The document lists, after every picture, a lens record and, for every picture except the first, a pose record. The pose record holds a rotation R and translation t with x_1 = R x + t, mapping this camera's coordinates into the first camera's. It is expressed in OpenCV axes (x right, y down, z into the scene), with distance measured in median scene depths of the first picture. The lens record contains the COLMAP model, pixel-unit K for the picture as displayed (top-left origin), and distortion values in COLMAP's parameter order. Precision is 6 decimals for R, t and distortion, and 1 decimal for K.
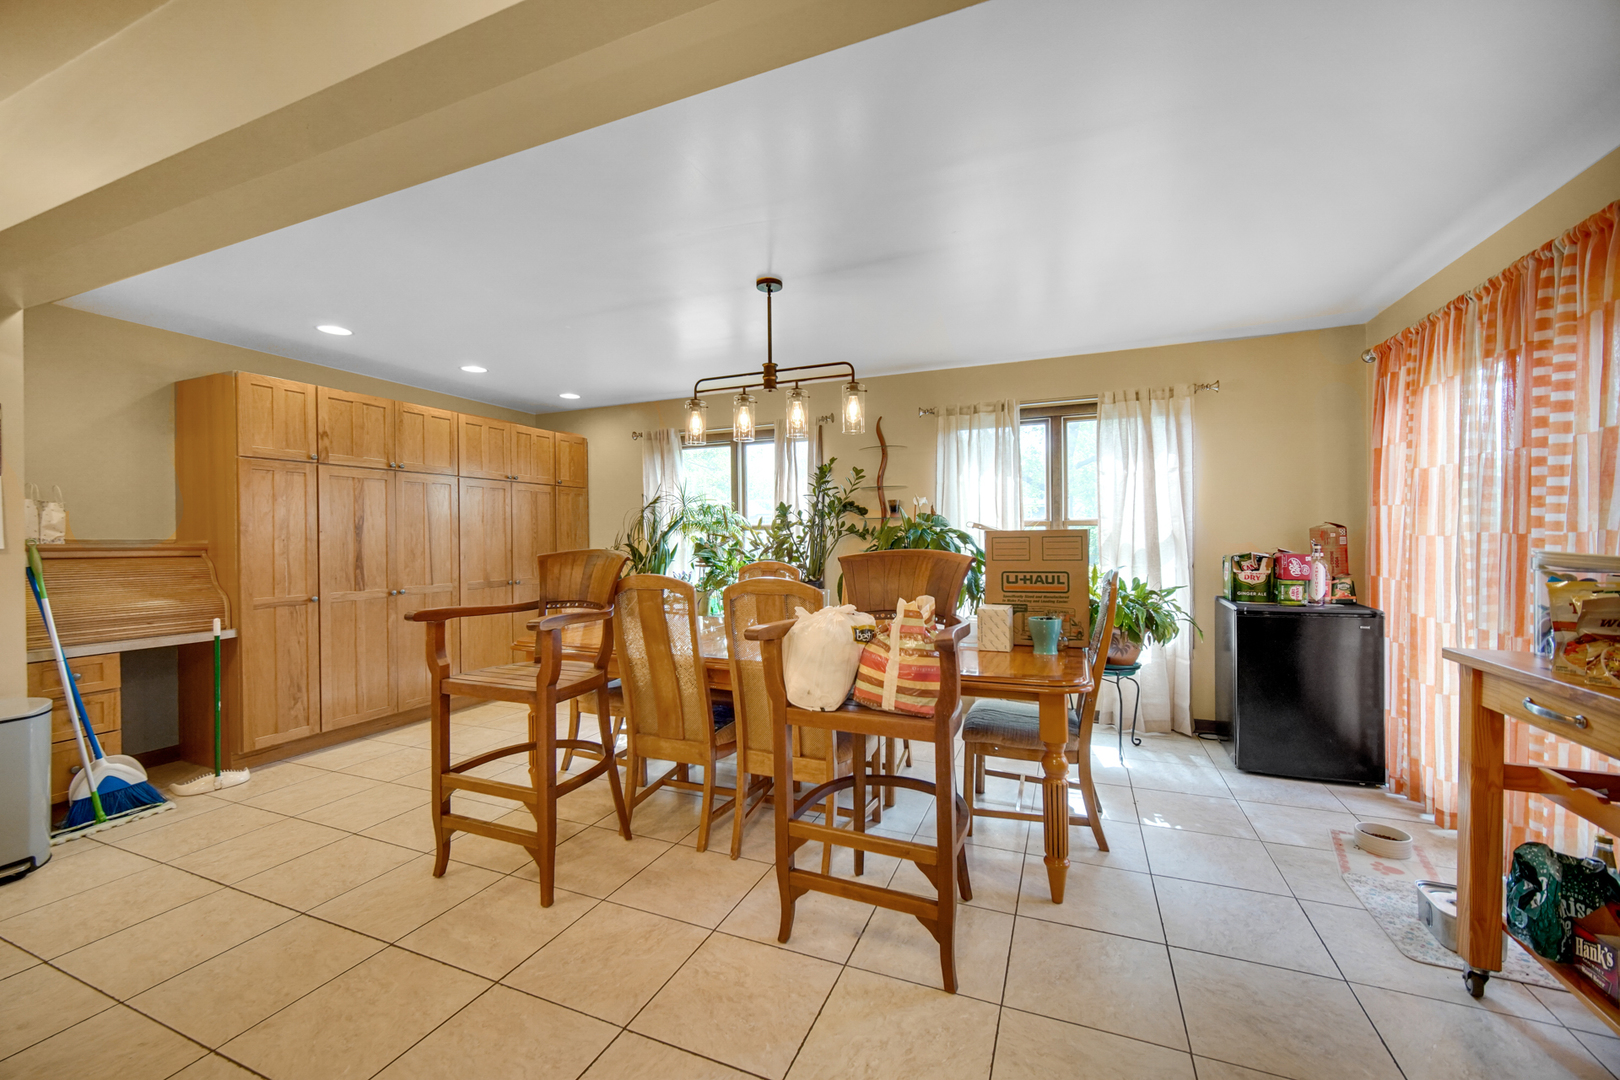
lens RADIAL K [[634.4, 0, 809.0], [0, 634.4, 537.7], [0, 0, 1]] dist [-0.001013, -0.000133]
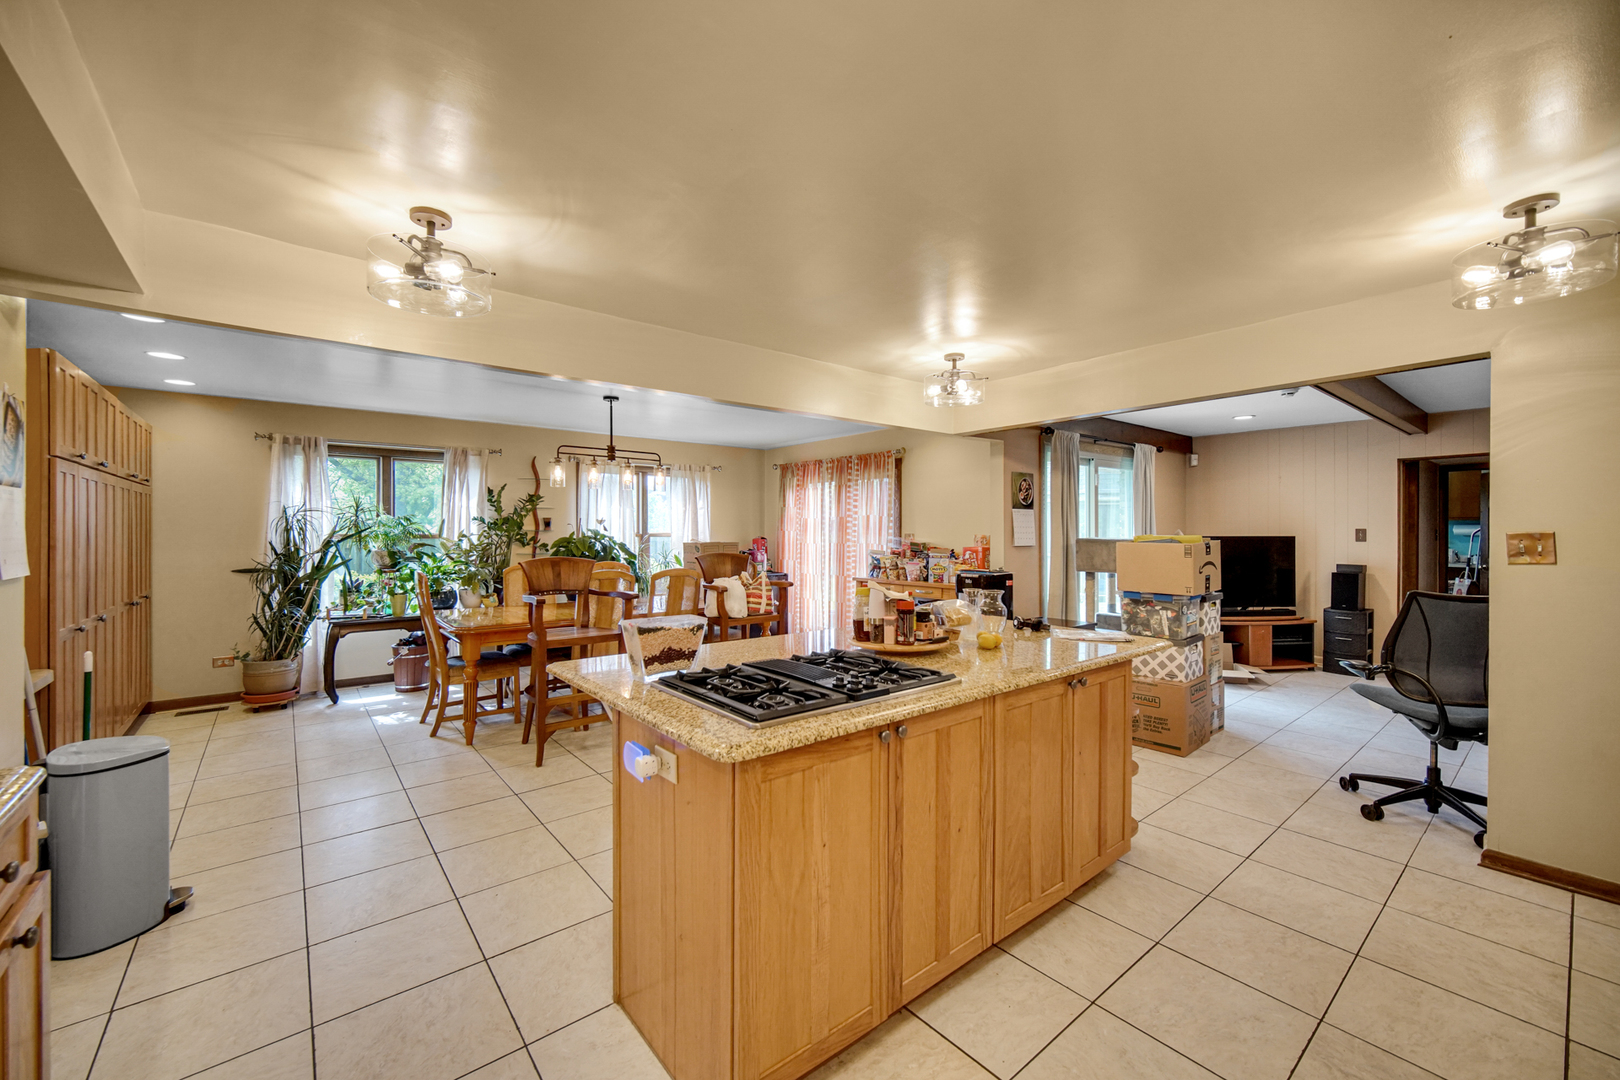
lens RADIAL K [[634.4, 0, 803.9], [0, 634.4, 537.4], [0, 0, 1]] dist [-0.001013, -0.000133]
pose [[0.476725, -0.002520, 0.879049, -1.115865], [-0.001504, 0.999992, 0.003683, -0.030126], [-0.879051, -0.003078, 0.476717, -0.221566]]
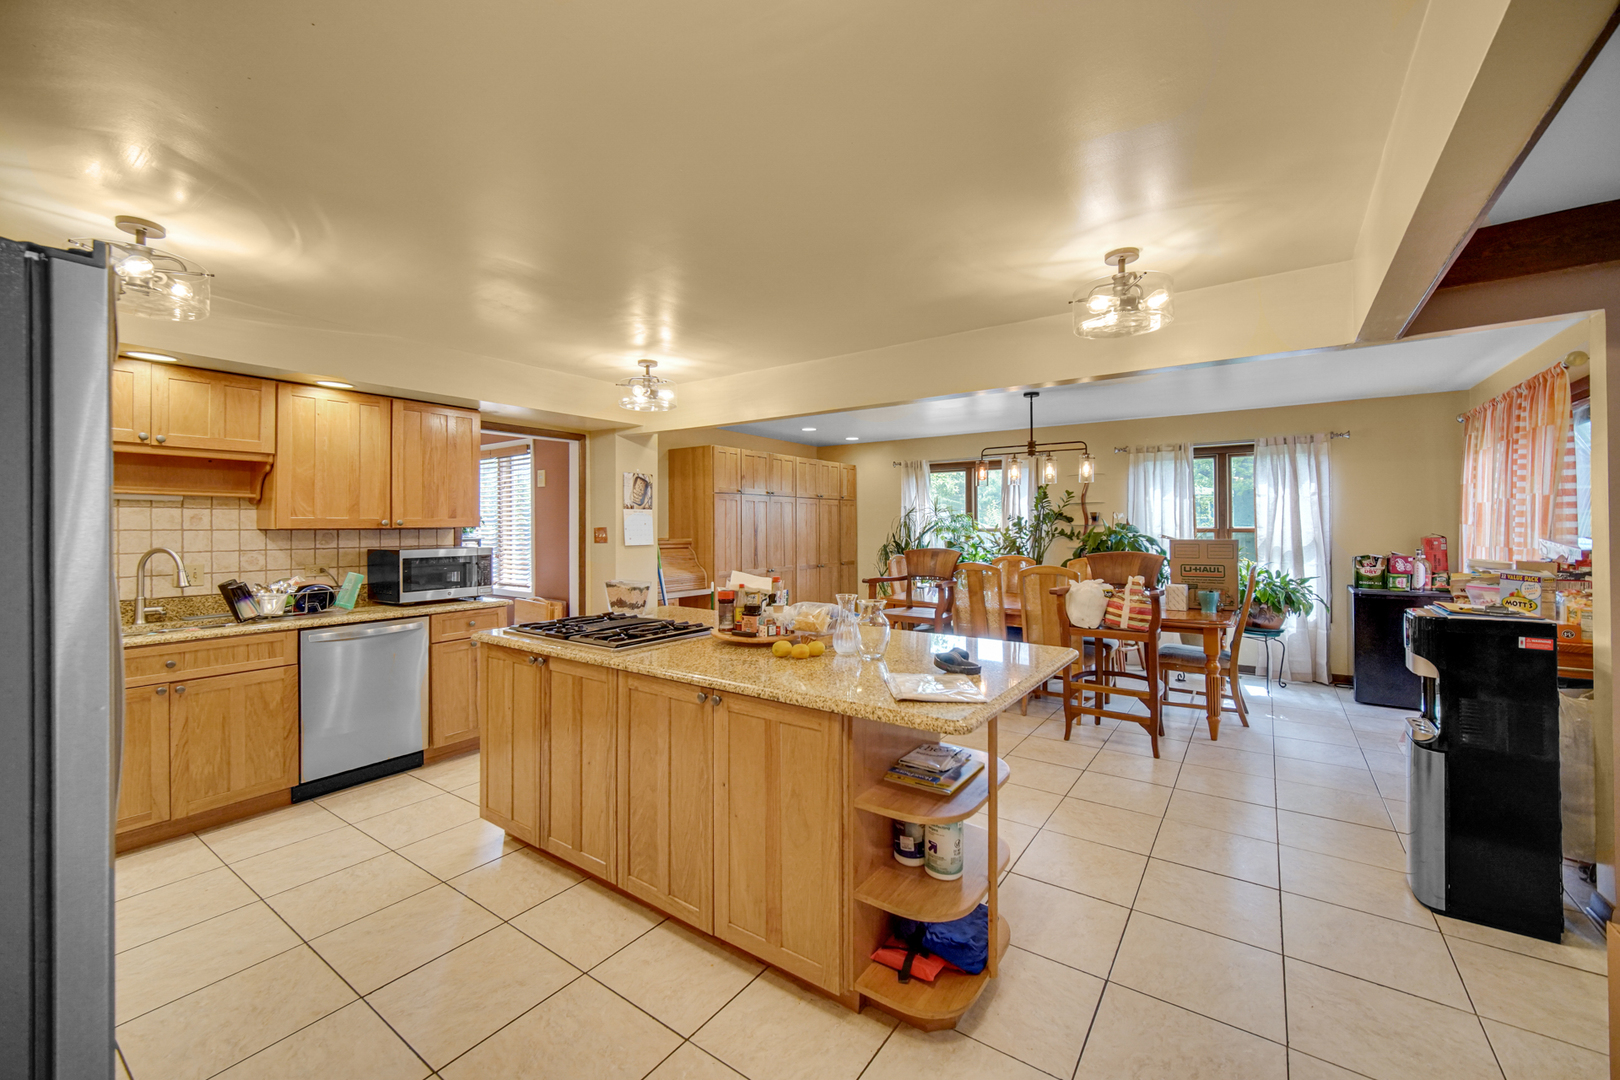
lens RADIAL K [[634.4, 0, 820.1], [0, 634.4, 521.5], [0, 0, 1]] dist [-0.001013, -0.000133]
pose [[0.977522, 0.003842, -0.210801, -0.221380], [-0.005625, 0.999953, -0.007862, -0.033402], [0.210761, 0.008871, 0.977497, -0.676456]]
